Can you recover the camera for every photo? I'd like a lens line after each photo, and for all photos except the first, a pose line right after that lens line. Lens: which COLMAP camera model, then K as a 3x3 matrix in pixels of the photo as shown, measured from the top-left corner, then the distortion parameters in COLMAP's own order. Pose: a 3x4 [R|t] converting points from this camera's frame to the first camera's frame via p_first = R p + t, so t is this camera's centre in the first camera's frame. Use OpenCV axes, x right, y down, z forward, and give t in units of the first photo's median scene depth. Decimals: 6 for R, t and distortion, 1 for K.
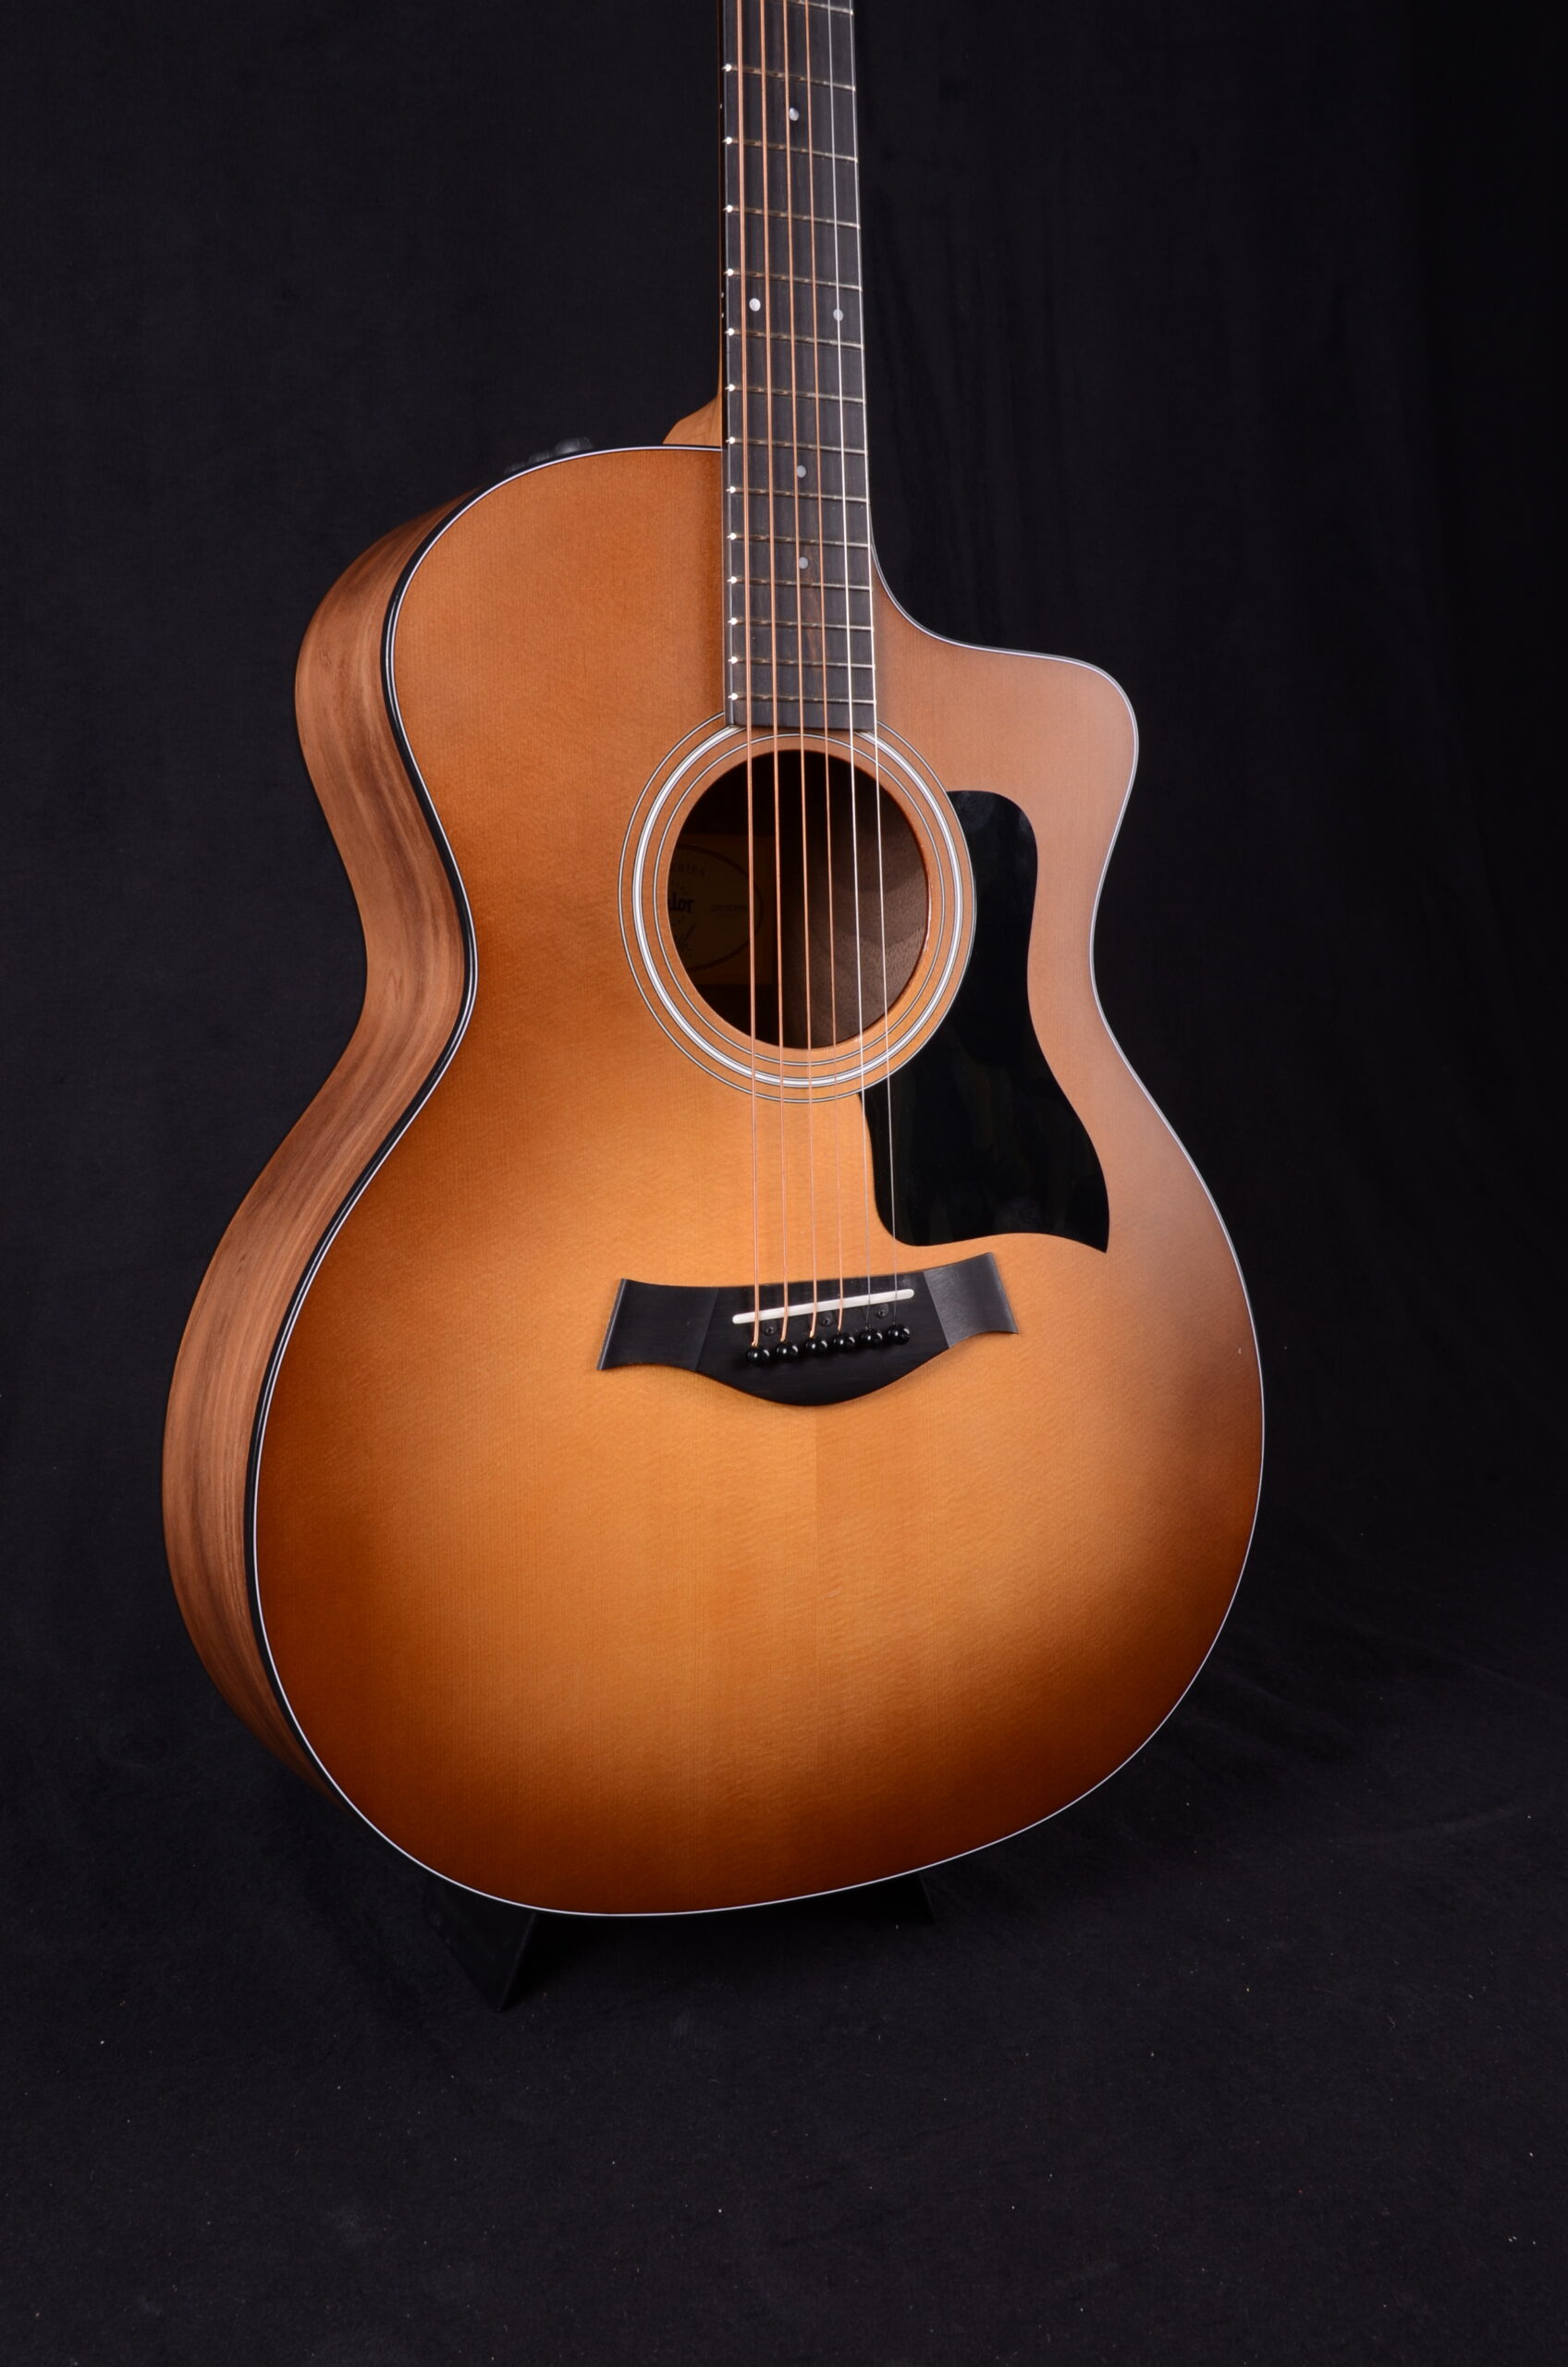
lens RADIAL K [[2632.0, 0, 779.5], [0, 2632.0, 1195.3], [0, 0, 1]] dist [-0.020591, 0.290518]
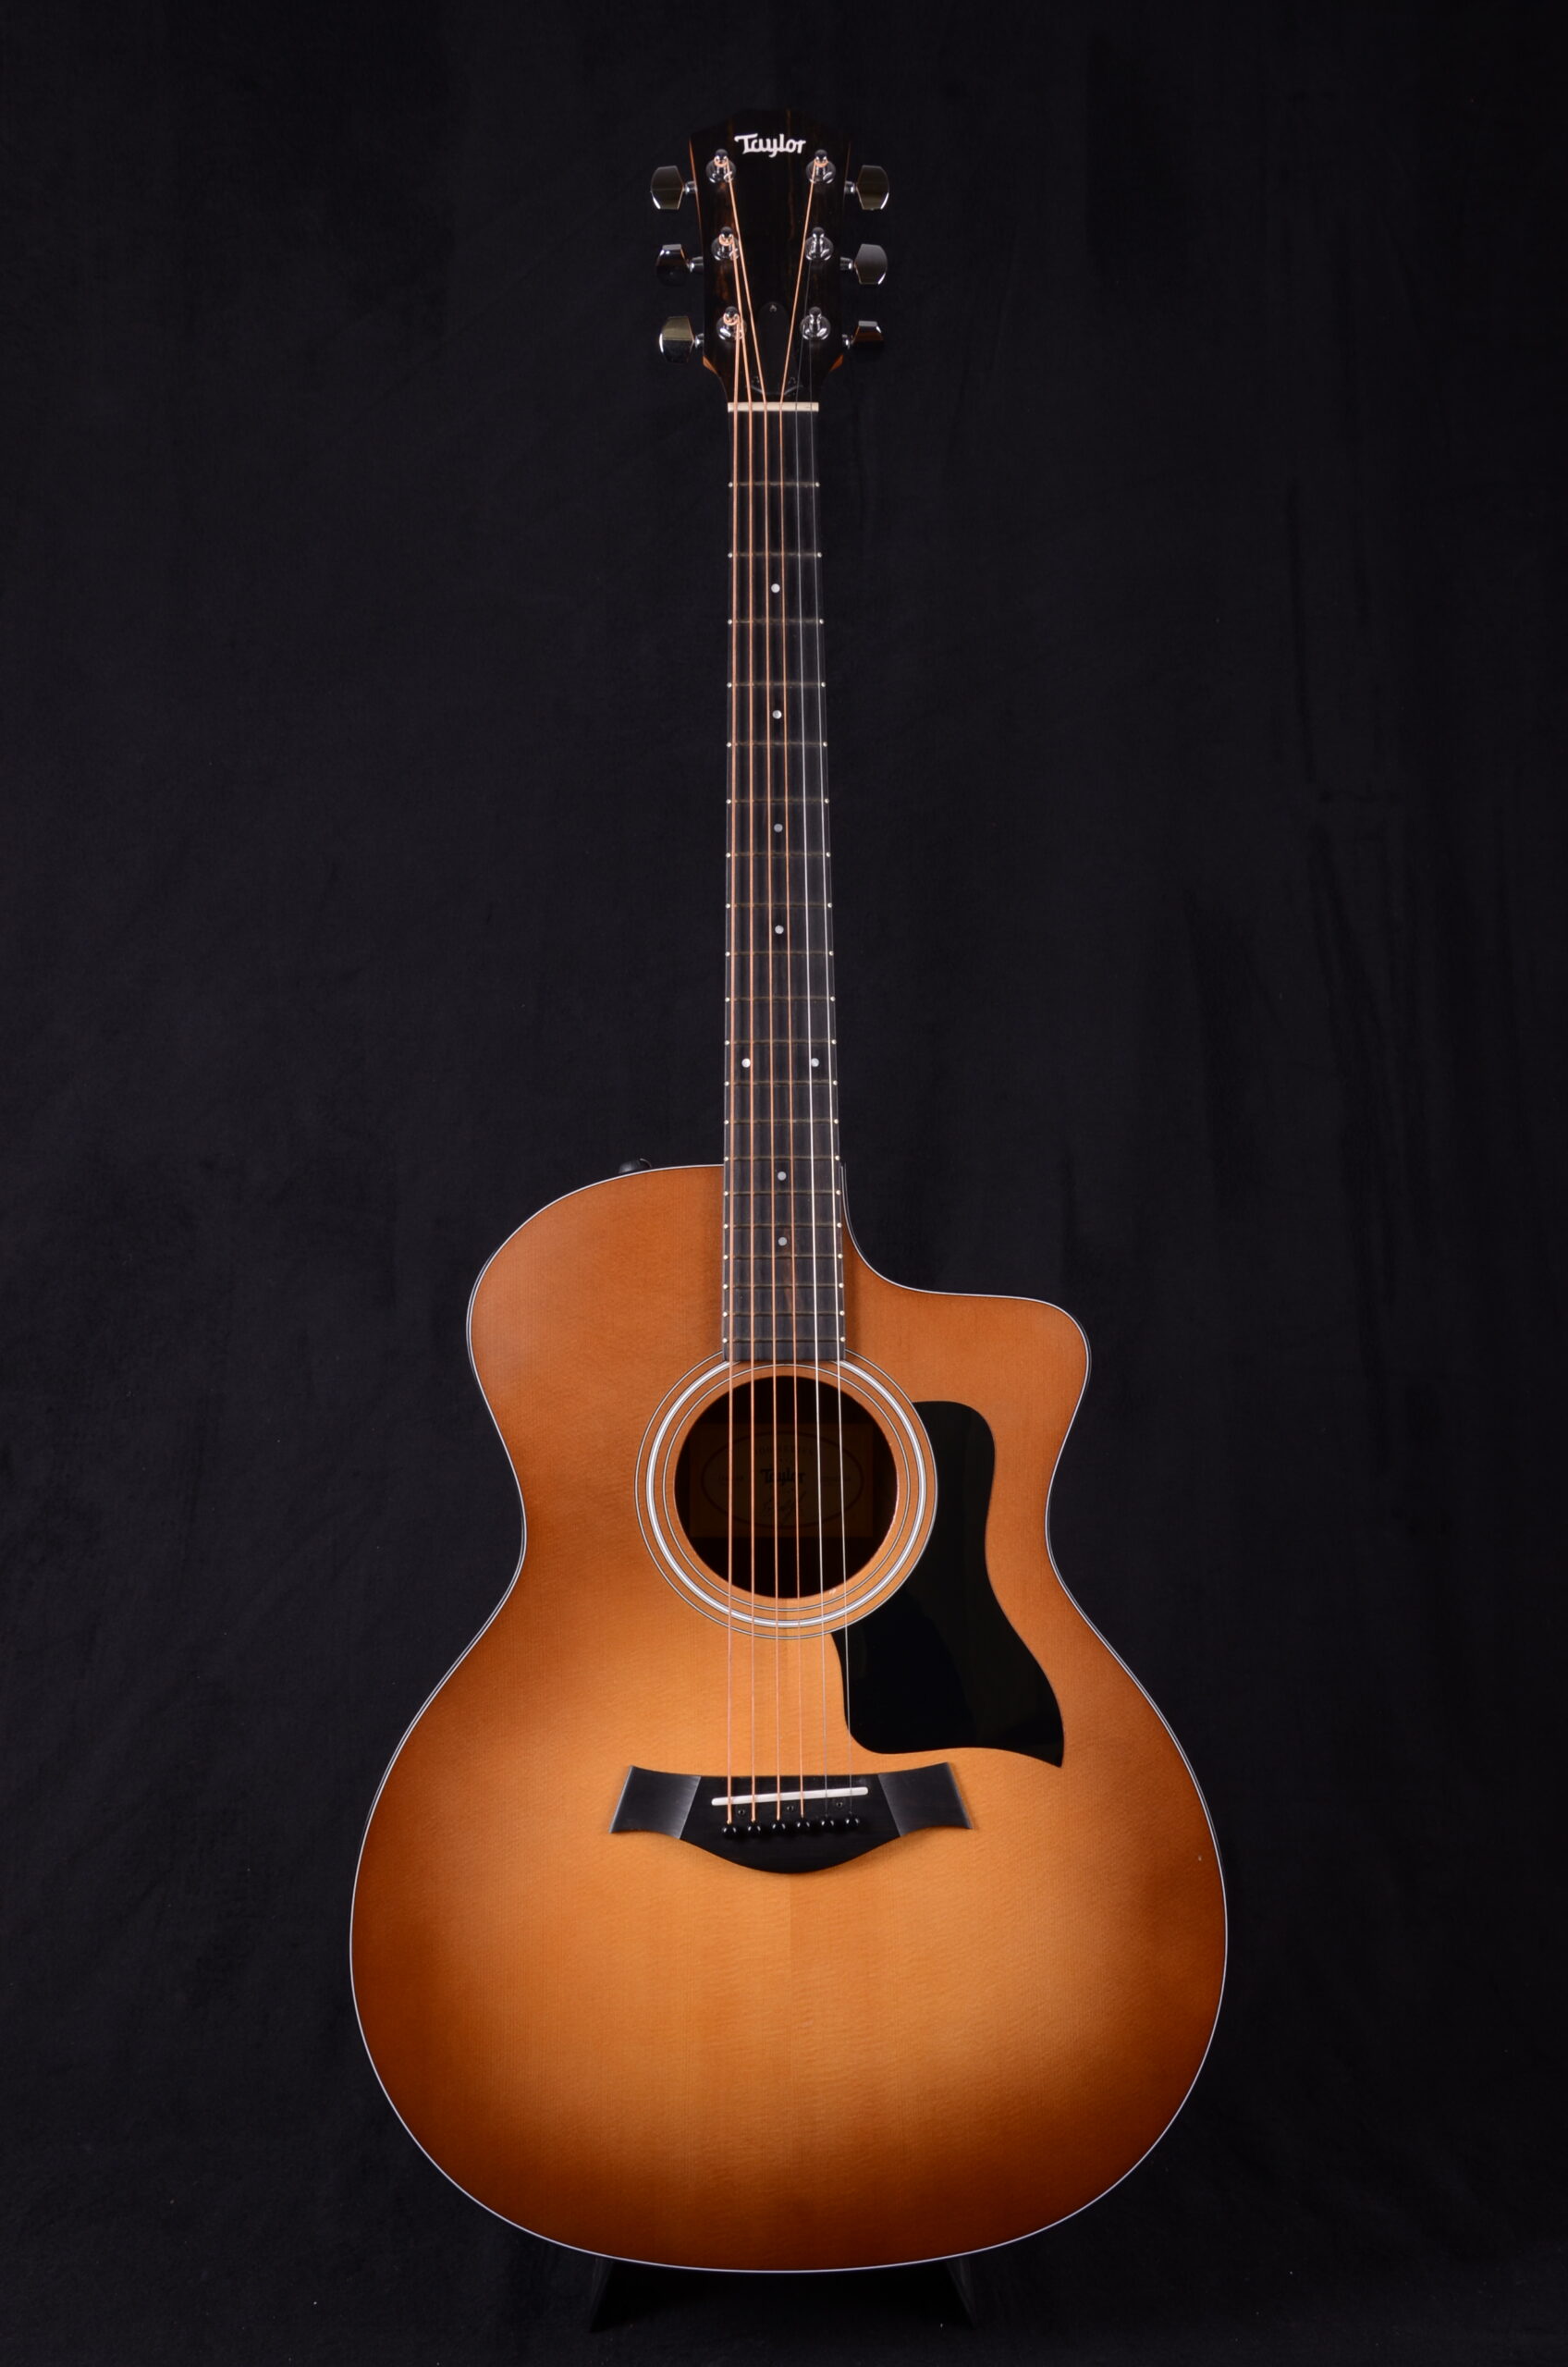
lens RADIAL K [[2674.2, 0, 786.5], [0, 2674.2, 1206.3], [0, 0, 1]] dist [-0.011723, 0.300903]
pose [[0.887271, -0.028610, -0.460361, 0.642902], [-0.039386, 0.989730, -0.137417, -0.066403], [0.459564, 0.140058, 0.877032, -0.217056]]
